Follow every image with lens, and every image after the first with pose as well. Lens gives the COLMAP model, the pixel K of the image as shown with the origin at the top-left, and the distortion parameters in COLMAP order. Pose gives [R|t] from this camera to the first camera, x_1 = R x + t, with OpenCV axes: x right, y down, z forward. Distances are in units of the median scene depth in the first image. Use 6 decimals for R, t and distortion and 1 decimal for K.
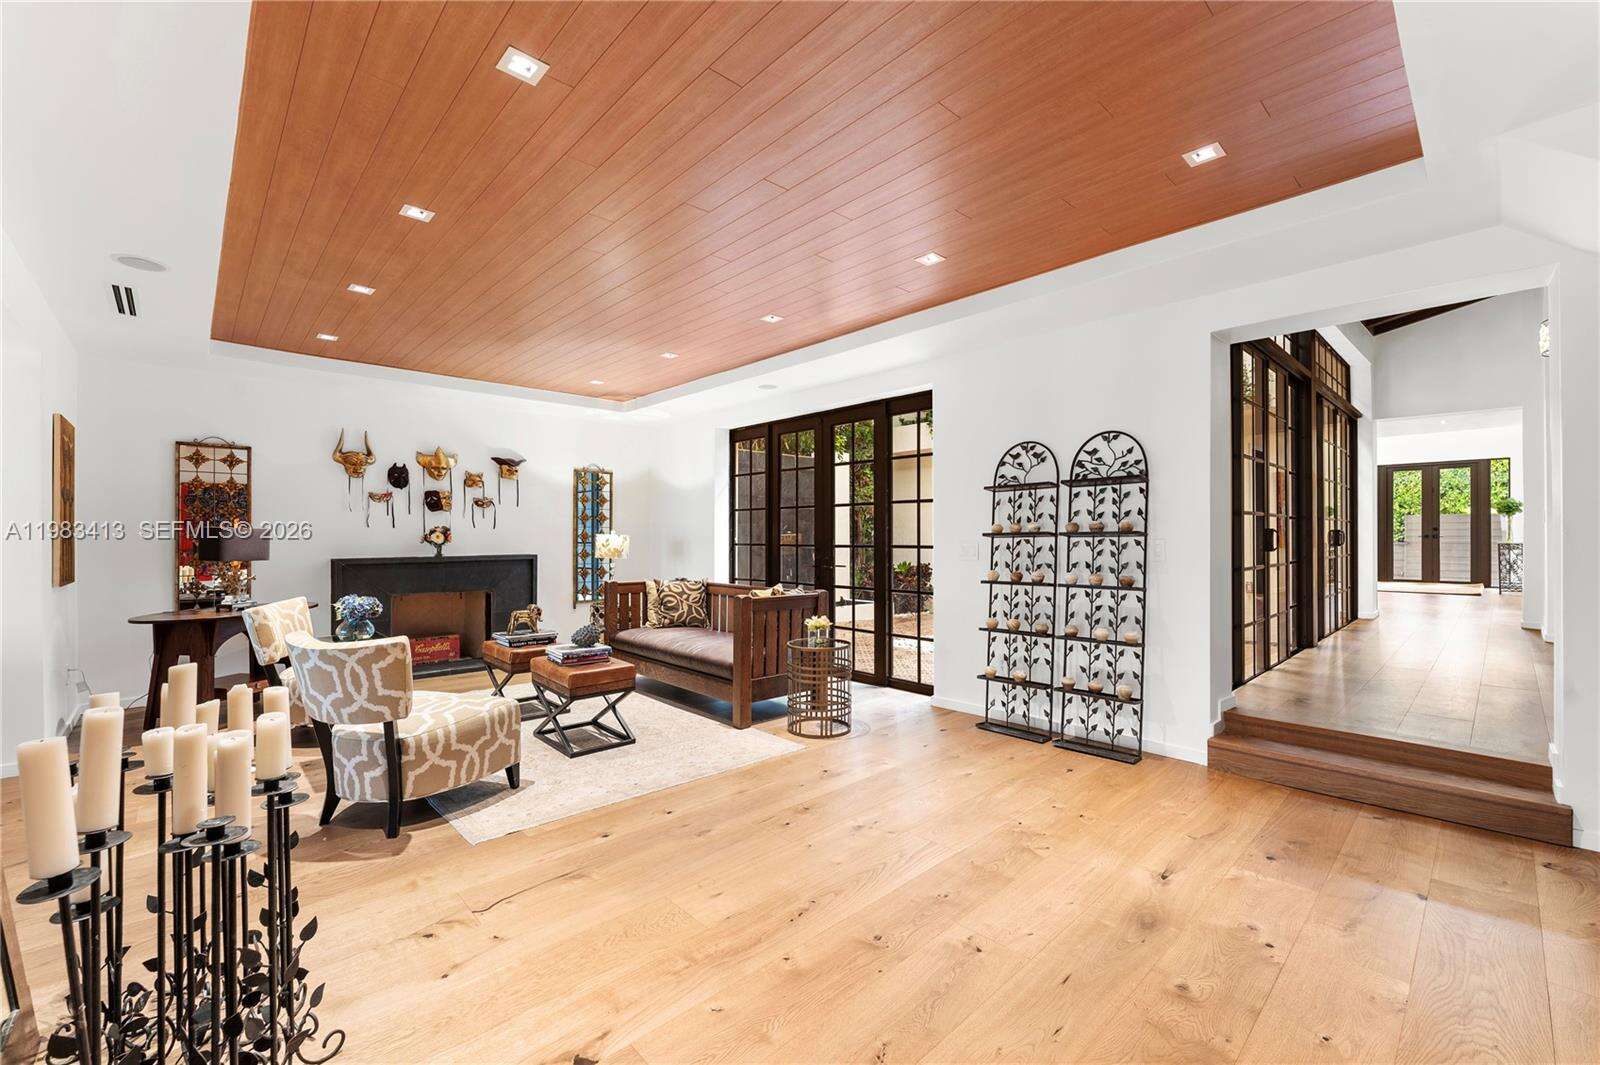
lens RADIAL K [[655.5, 0, 796.8], [0, 655.5, 531.4], [0, 0, 1]] dist [-0.015832, 0.000361]
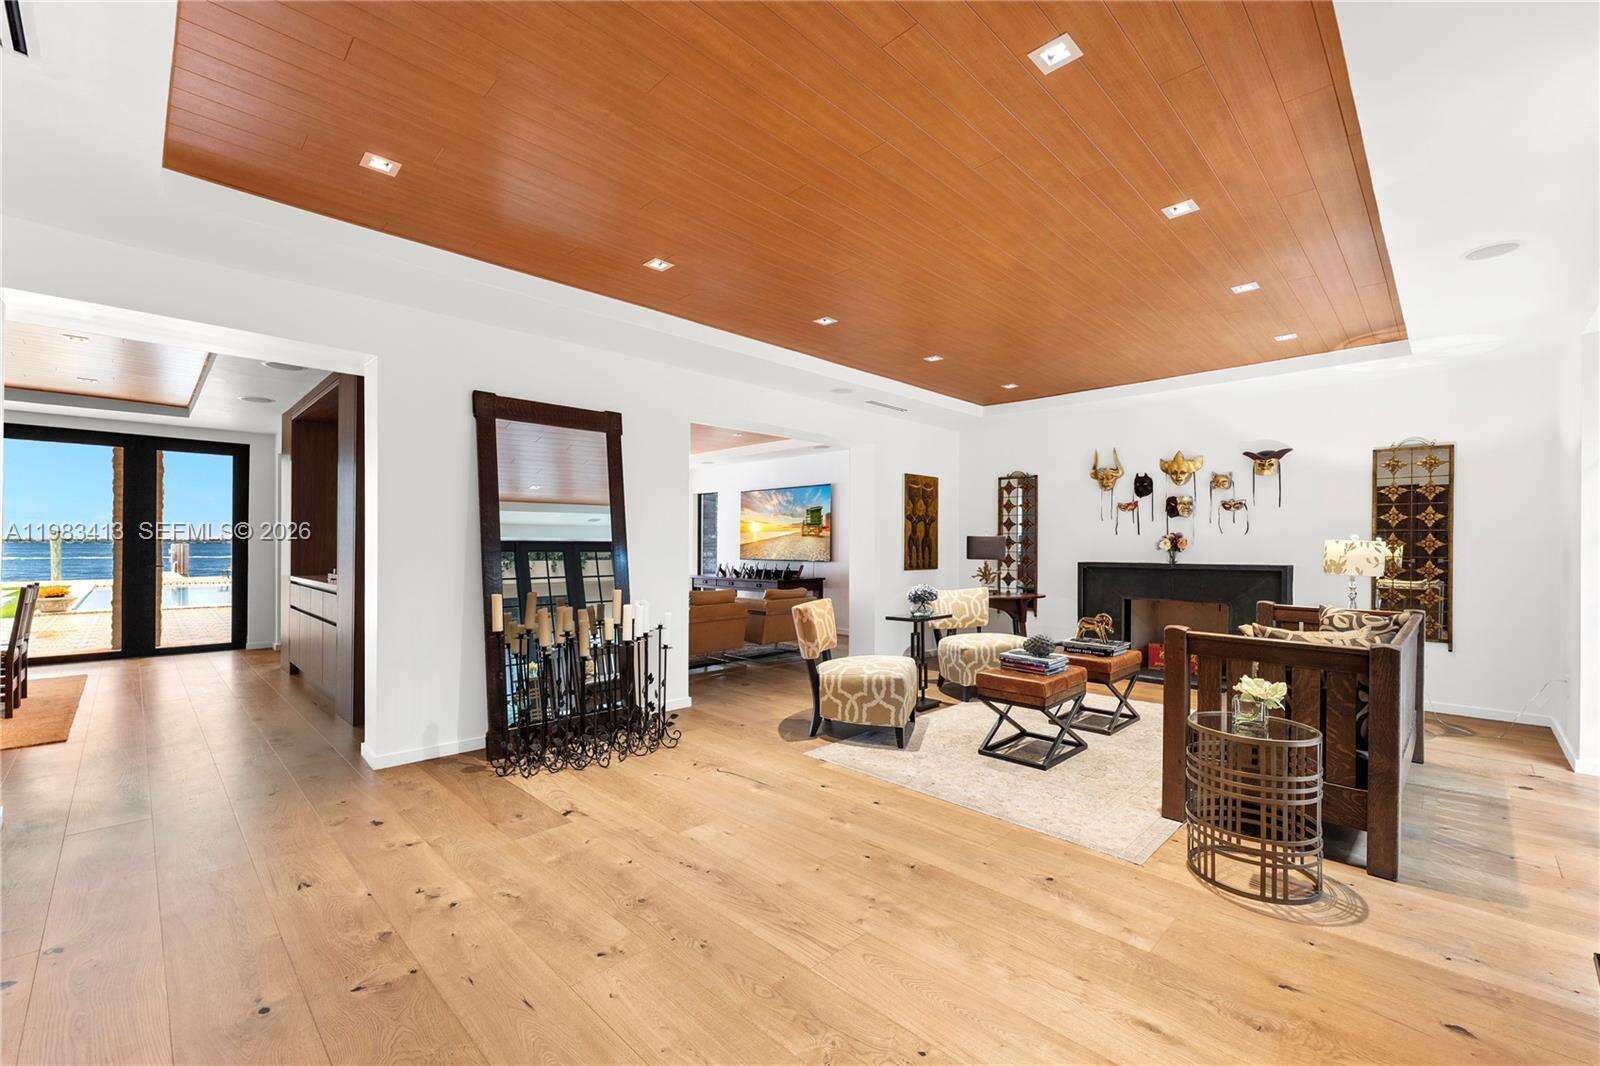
lens RADIAL K [[662.5, 0, 805.0], [0, 662.5, 540.8], [0, 0, 1]] dist [0.034712, 0.000301]
pose [[0.051487, -0.002597, -0.998670, 0.430255], [0.003011, 0.999992, -0.002445, 0.005080], [0.998669, -0.002882, 0.051495, 0.407740]]
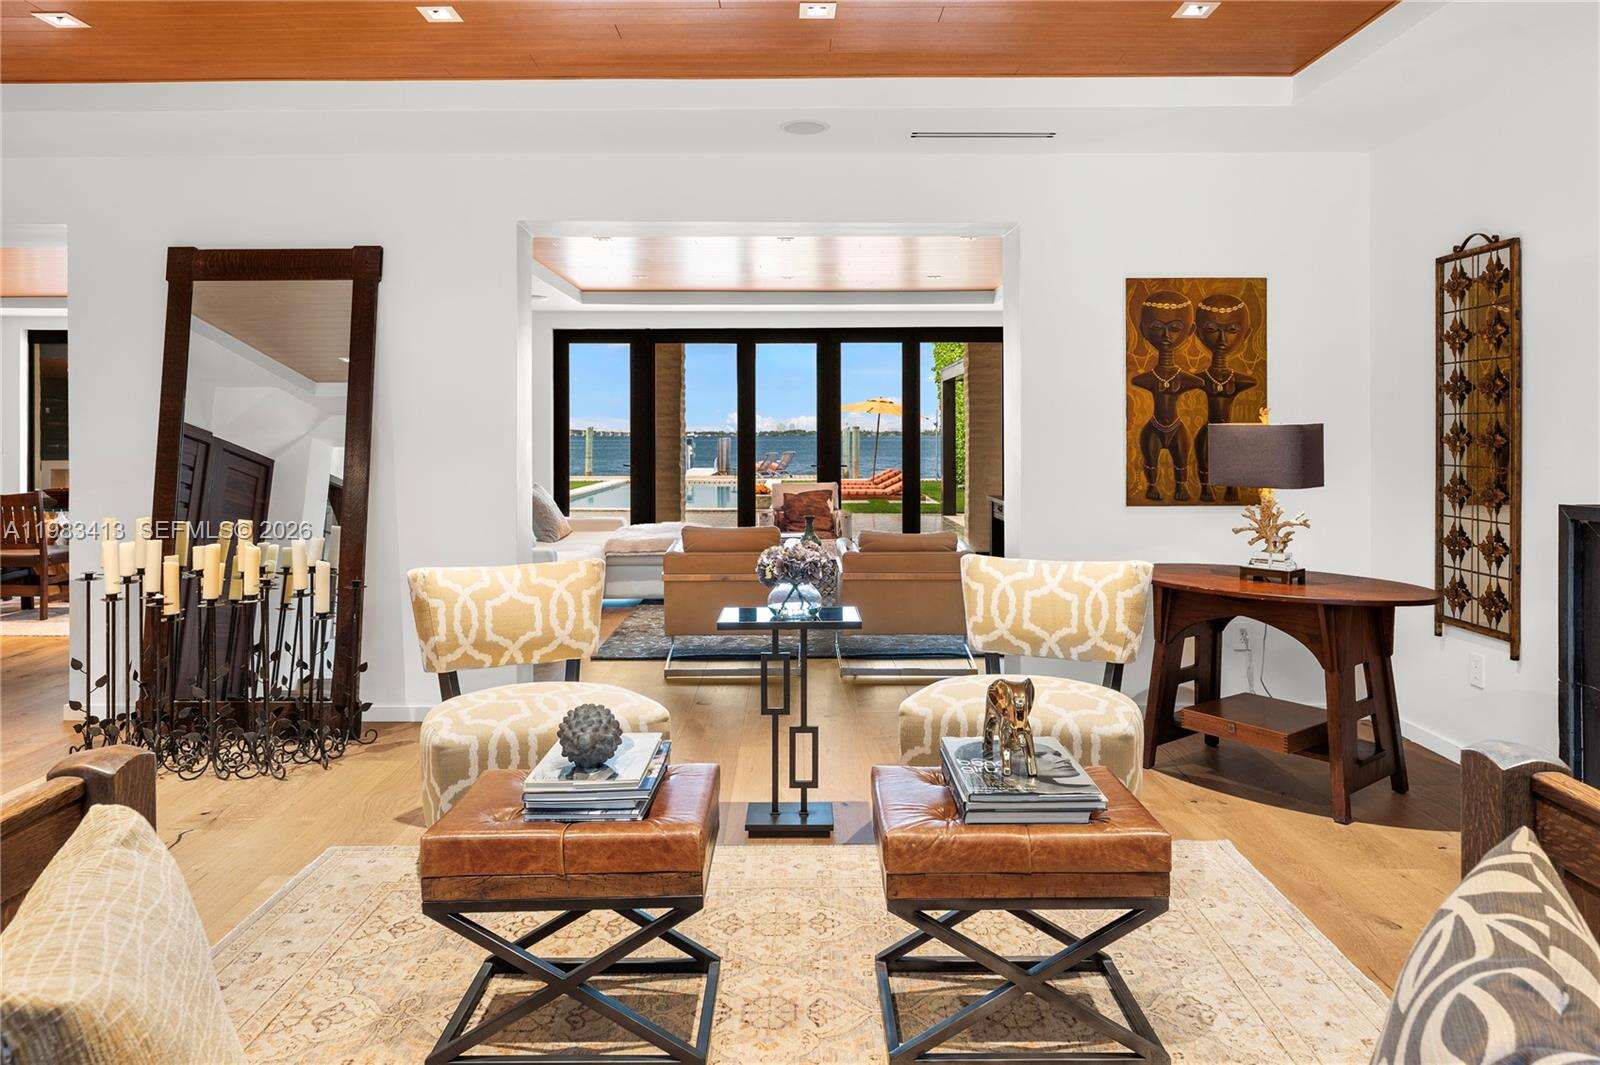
lens RADIAL K [[973.9, 0, 820.3], [0, 973.9, 448.4], [0, 0, 1]] dist [-0.019620, -0.000681]
pose [[-0.668789, 0.012149, -0.743353, -0.033300], [0.008259, 0.999926, 0.008912, 0.003585], [0.743406, -0.000179, -0.668840, 0.968867]]
